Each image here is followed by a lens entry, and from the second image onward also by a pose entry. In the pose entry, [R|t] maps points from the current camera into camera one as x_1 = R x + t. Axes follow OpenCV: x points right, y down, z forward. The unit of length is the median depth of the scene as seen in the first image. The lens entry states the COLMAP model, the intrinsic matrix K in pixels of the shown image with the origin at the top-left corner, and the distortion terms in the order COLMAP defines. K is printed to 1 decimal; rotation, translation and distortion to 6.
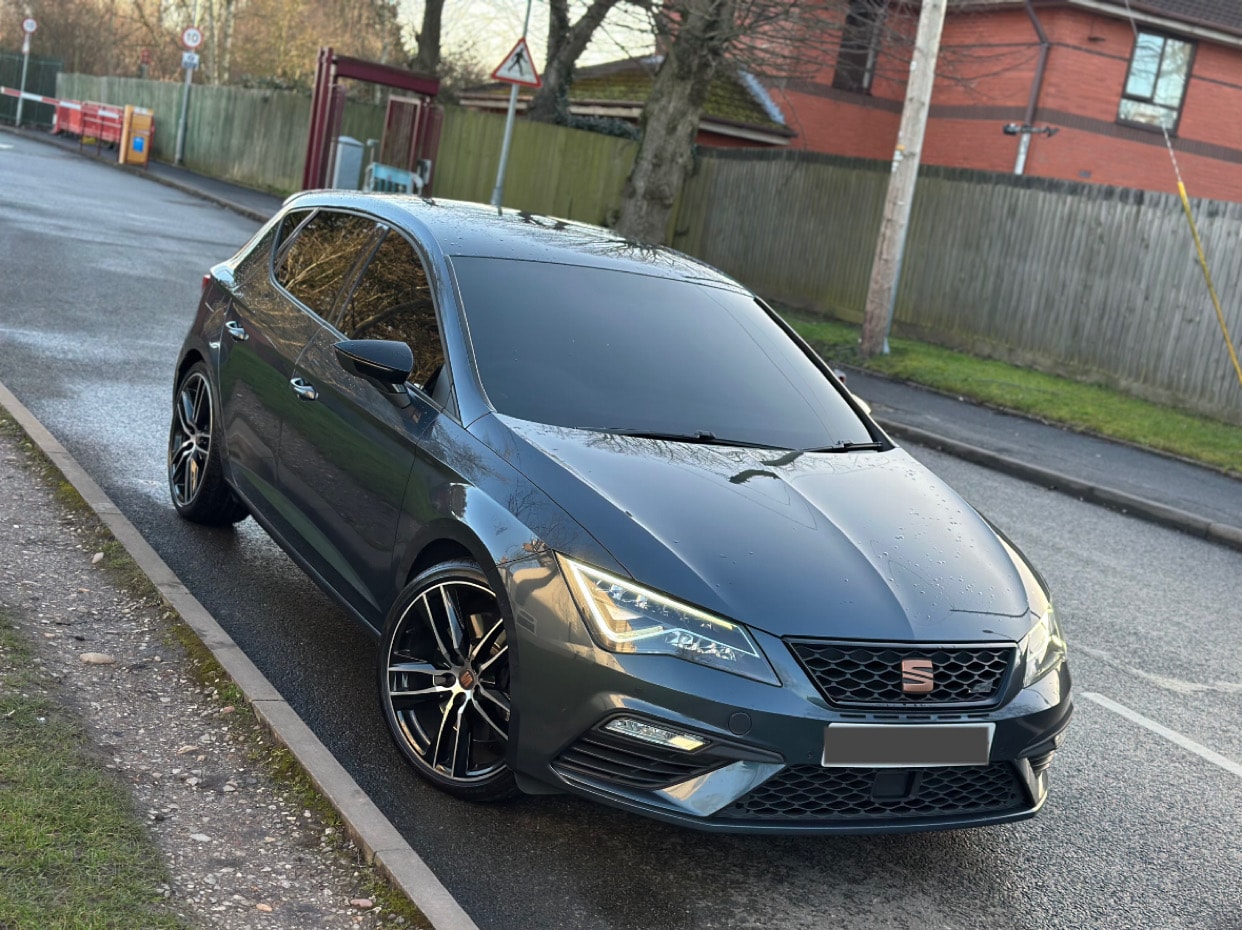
lens RADIAL K [[1677.4, 0, 629.7], [0, 1677.4, 461.1], [0, 0, 1]] dist [0.154874, -0.303556]
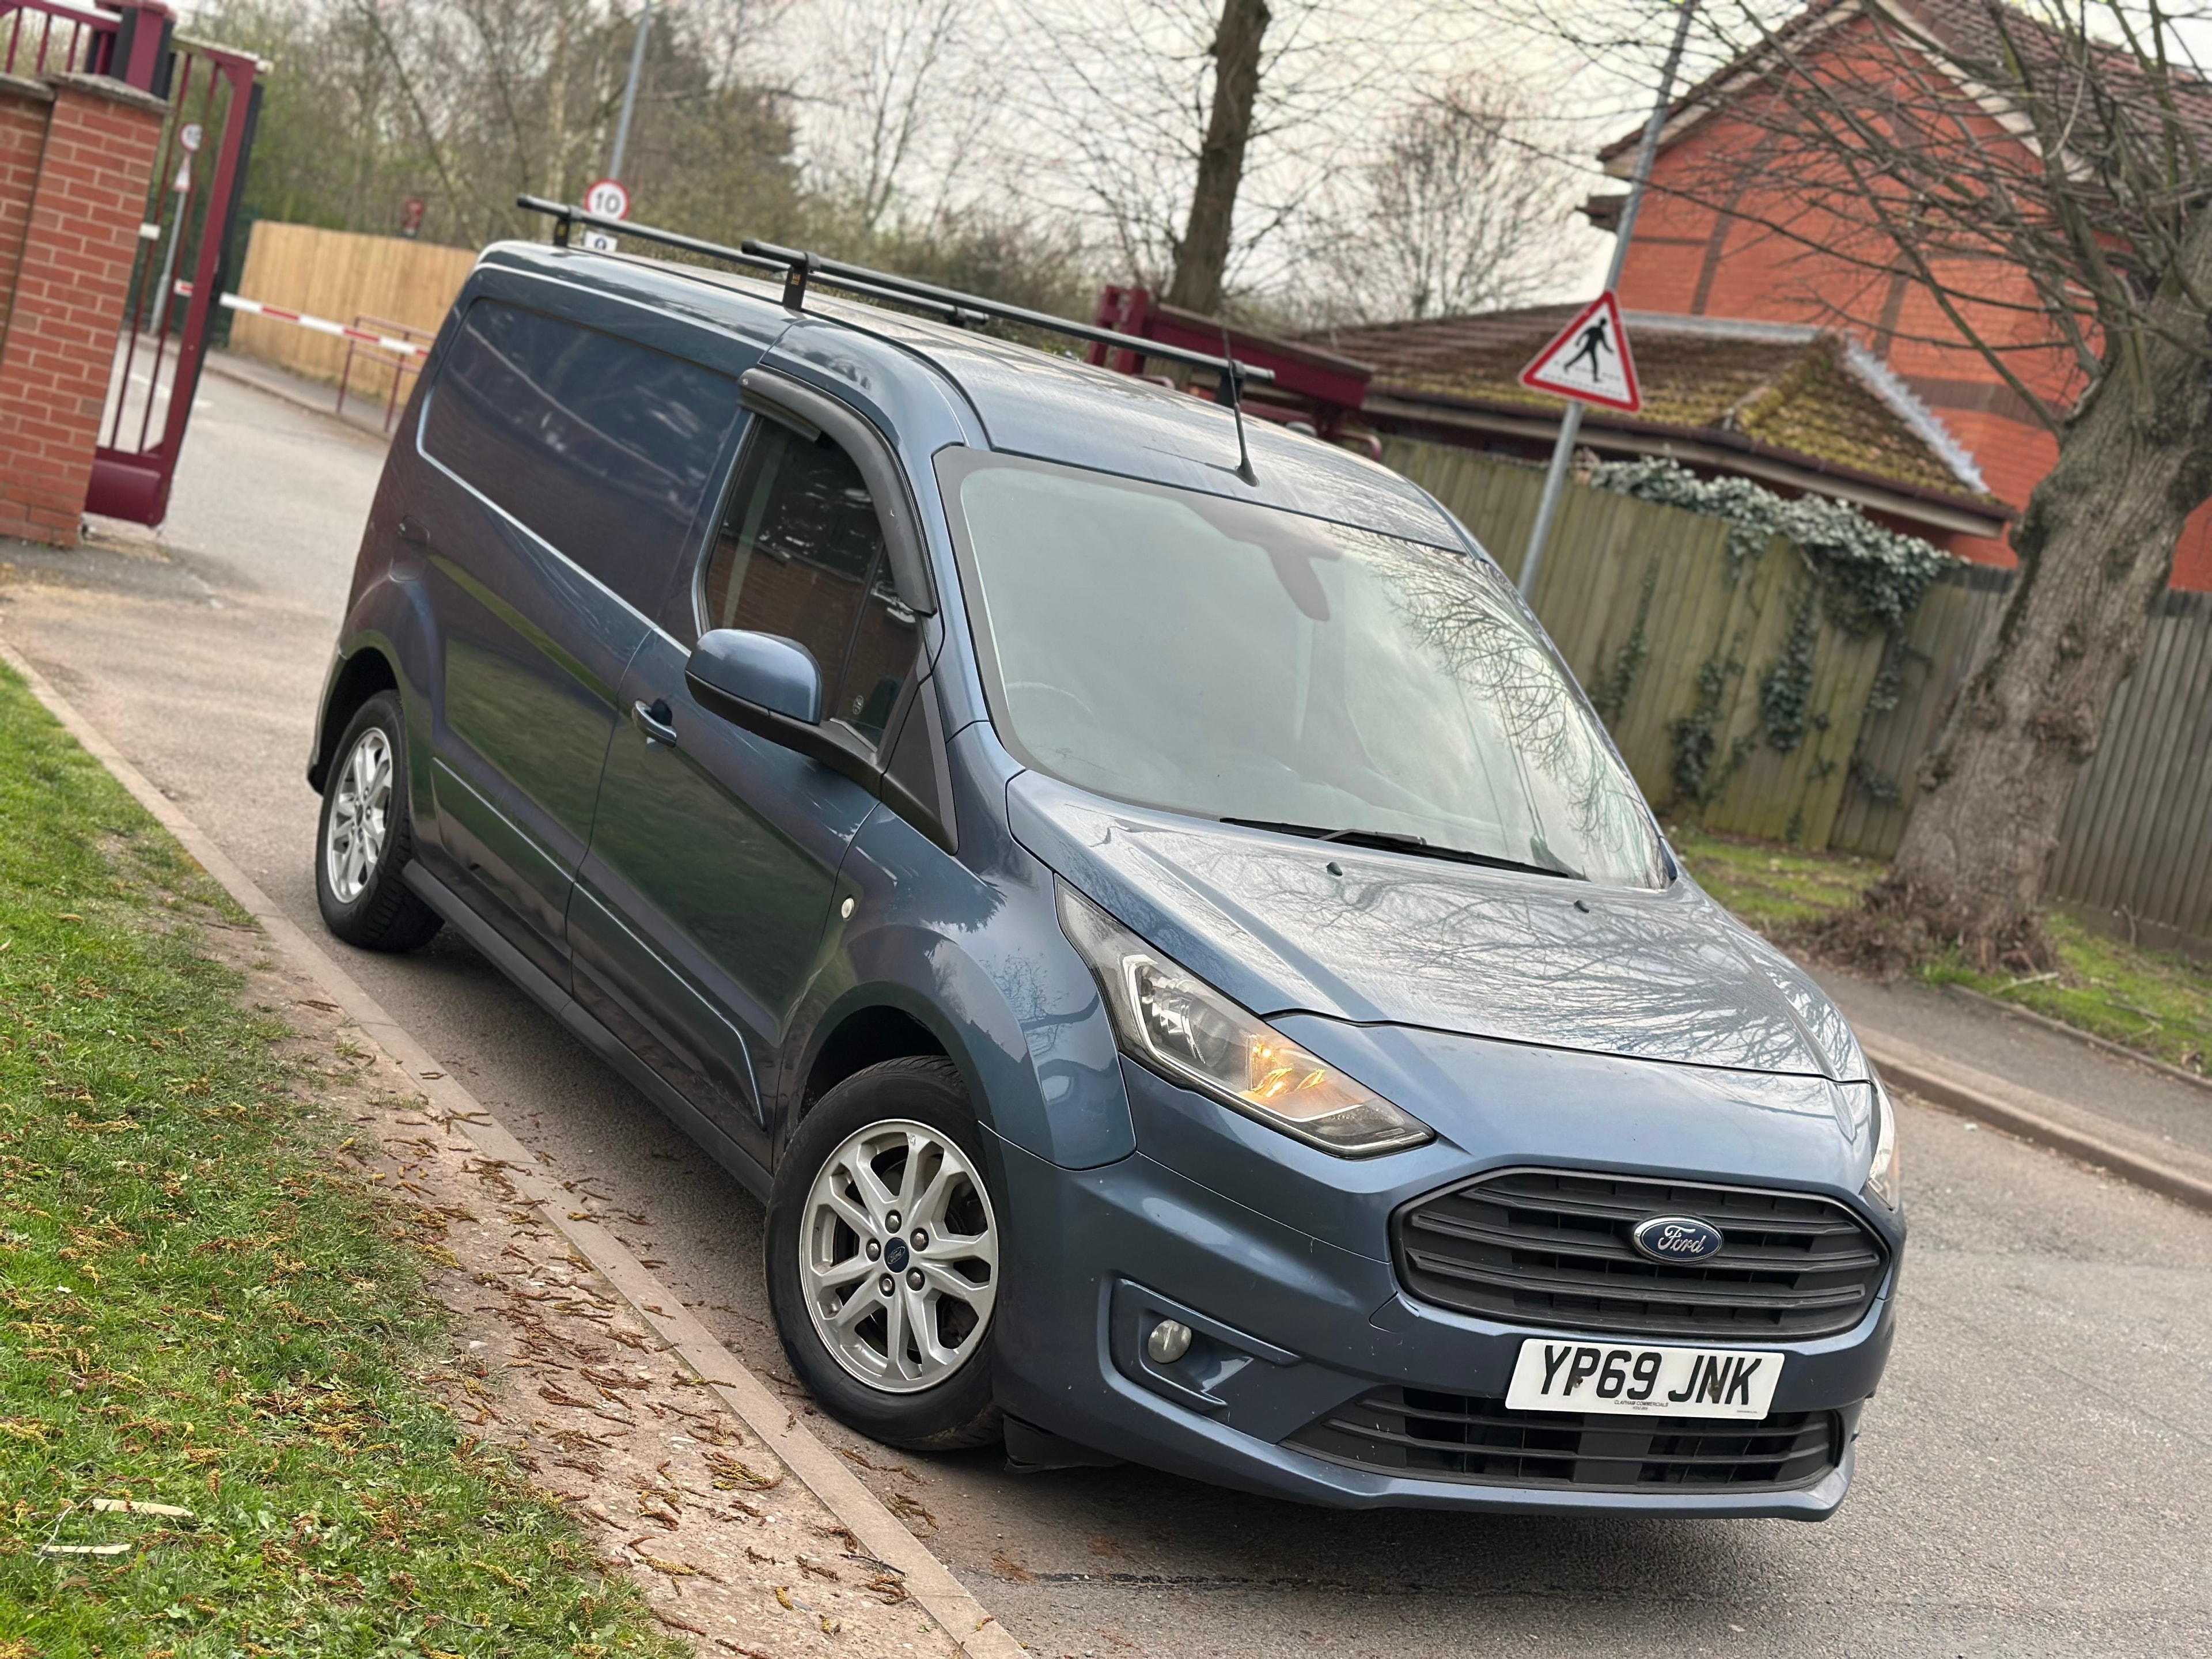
lens RADIAL K [[2999.5, 0, 1111.4], [0, 2999.5, 833.6], [0, 0, 1]] dist [0.113231, -0.140477]
pose [[0.997664, 0.067703, 0.009091, -0.202355], [-0.067289, 0.996931, -0.040010, -0.088363], [-0.011772, 0.039305, 0.999158, 0.294086]]
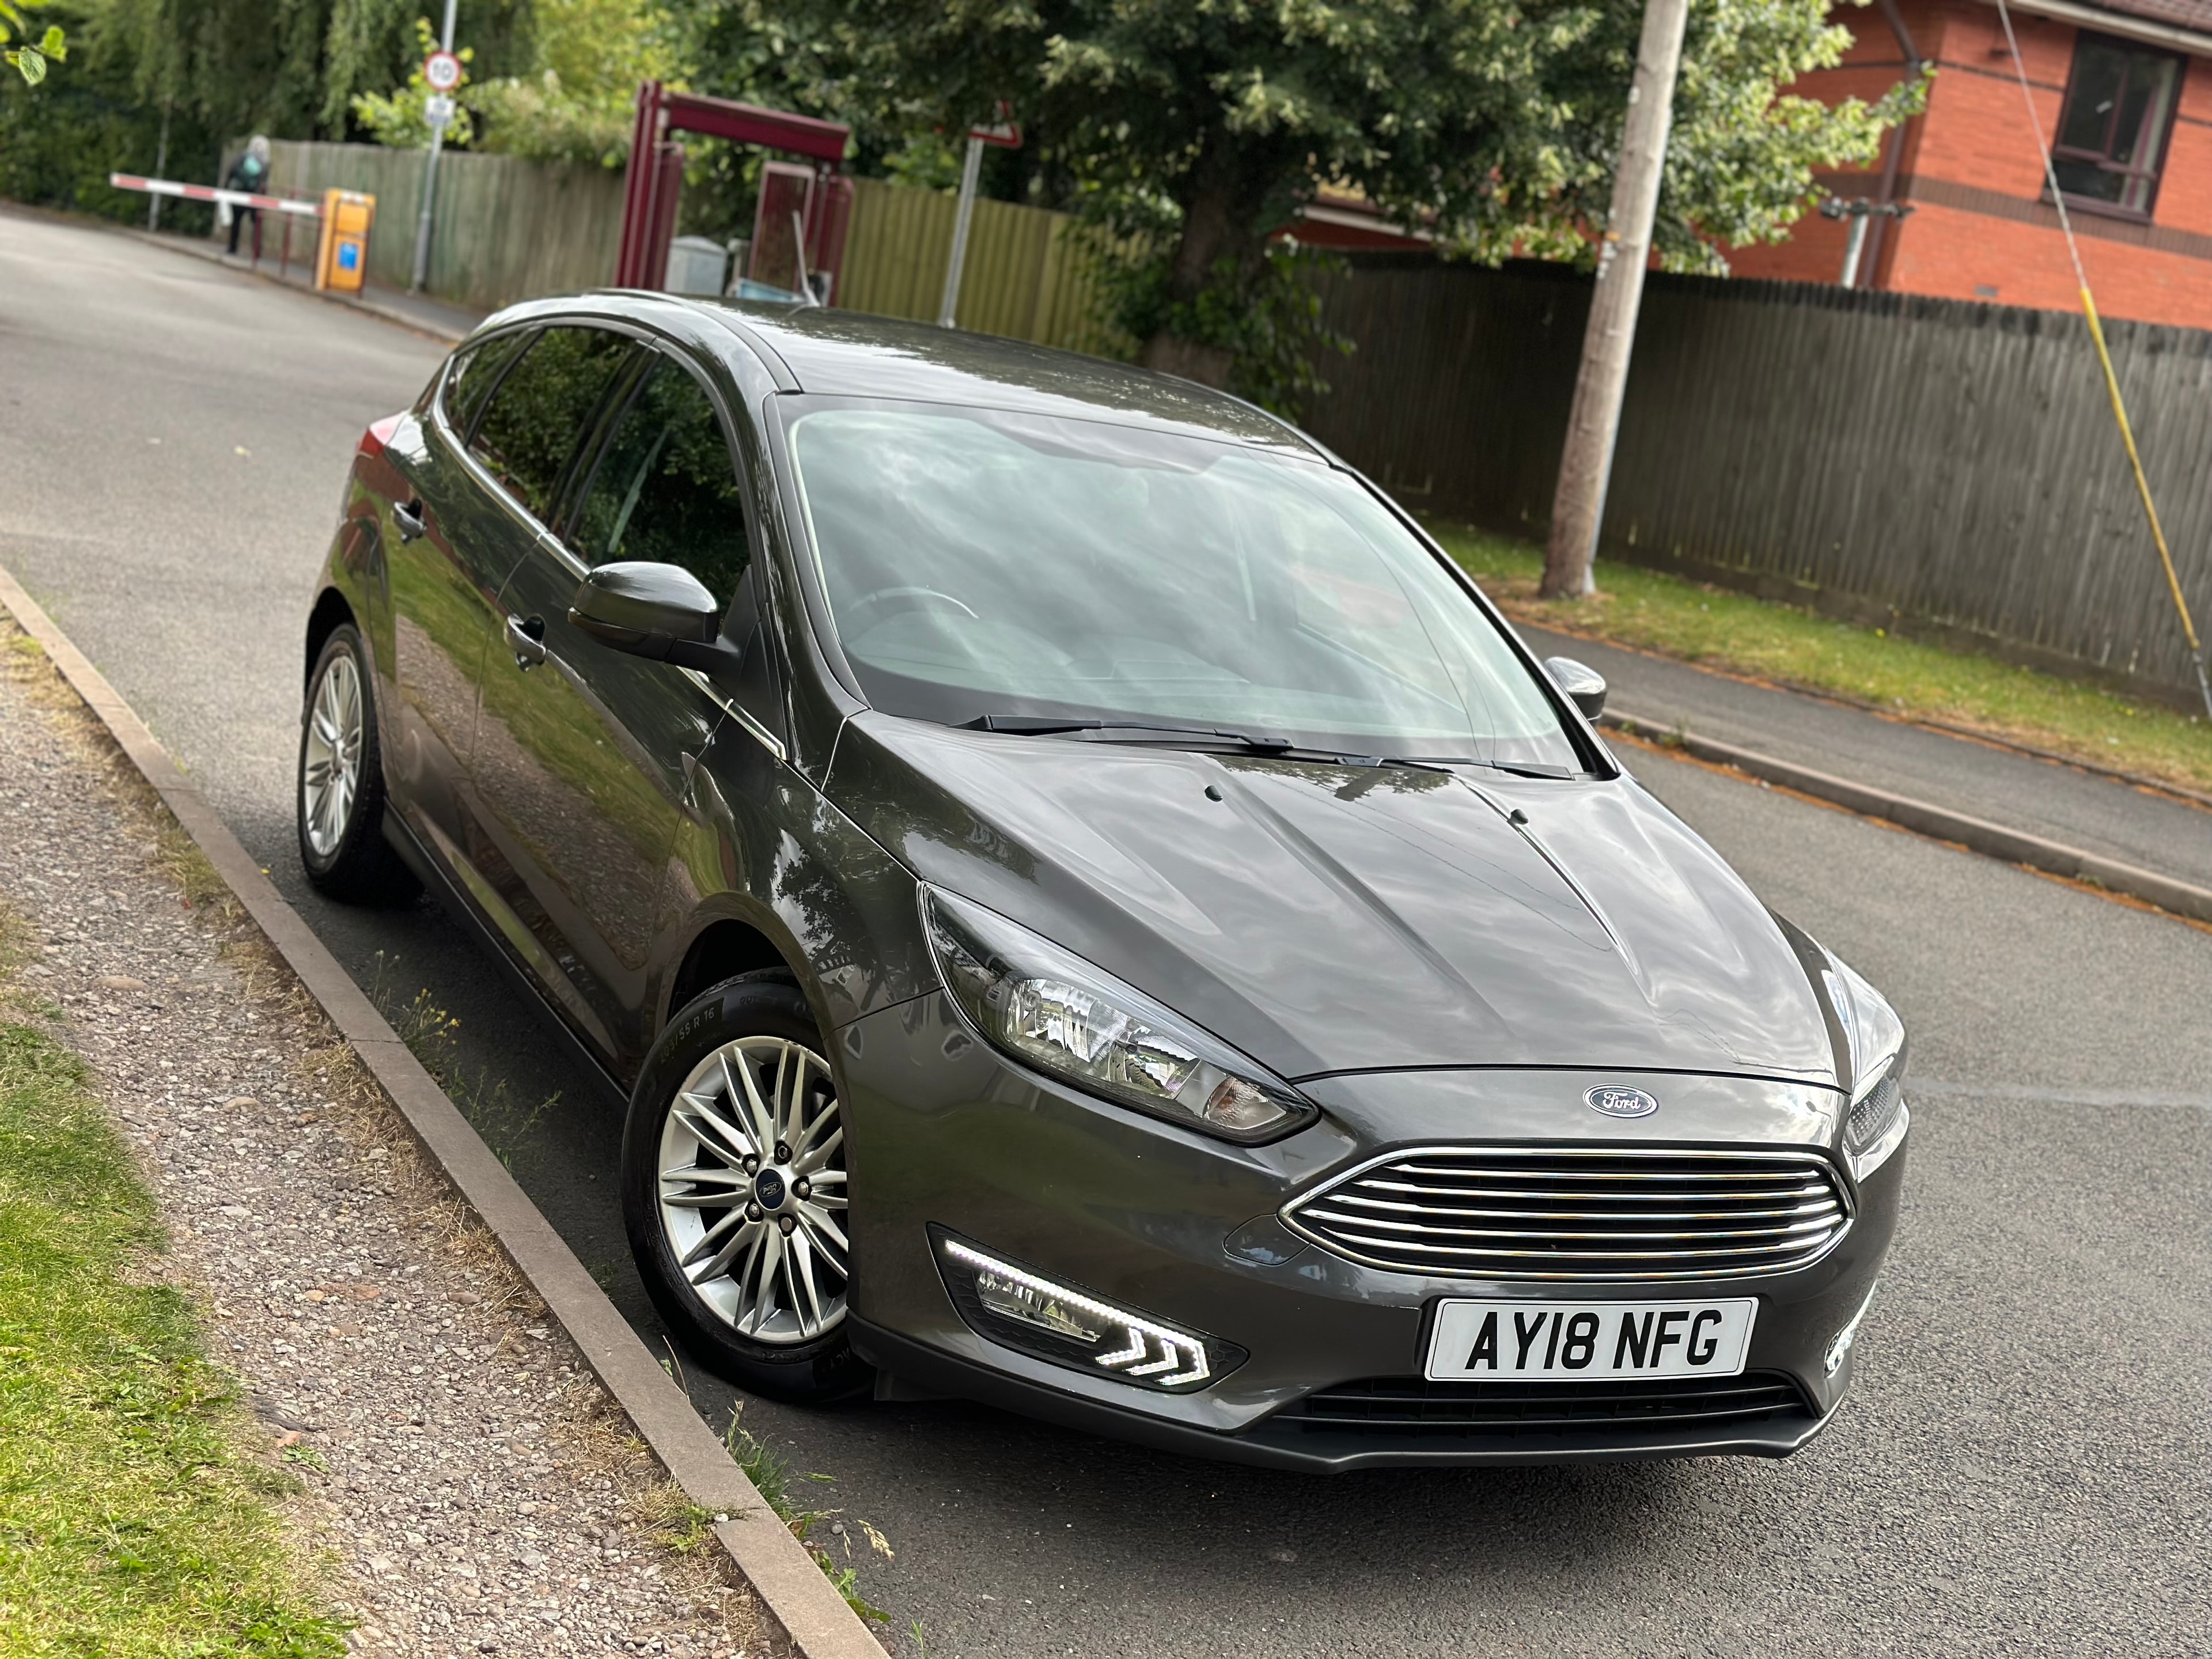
lens RADIAL K [[2996.7, 0, 1106.0], [0, 2996.7, 829.5], [0, 0, 1]] dist [0.139797, -0.293057]
pose [[0.998993, 0.001631, -0.044827, 0.026734], [-0.001615, 0.999999, 0.000392, 0.014177], [0.044827, -0.000319, 0.998995, -0.034262]]
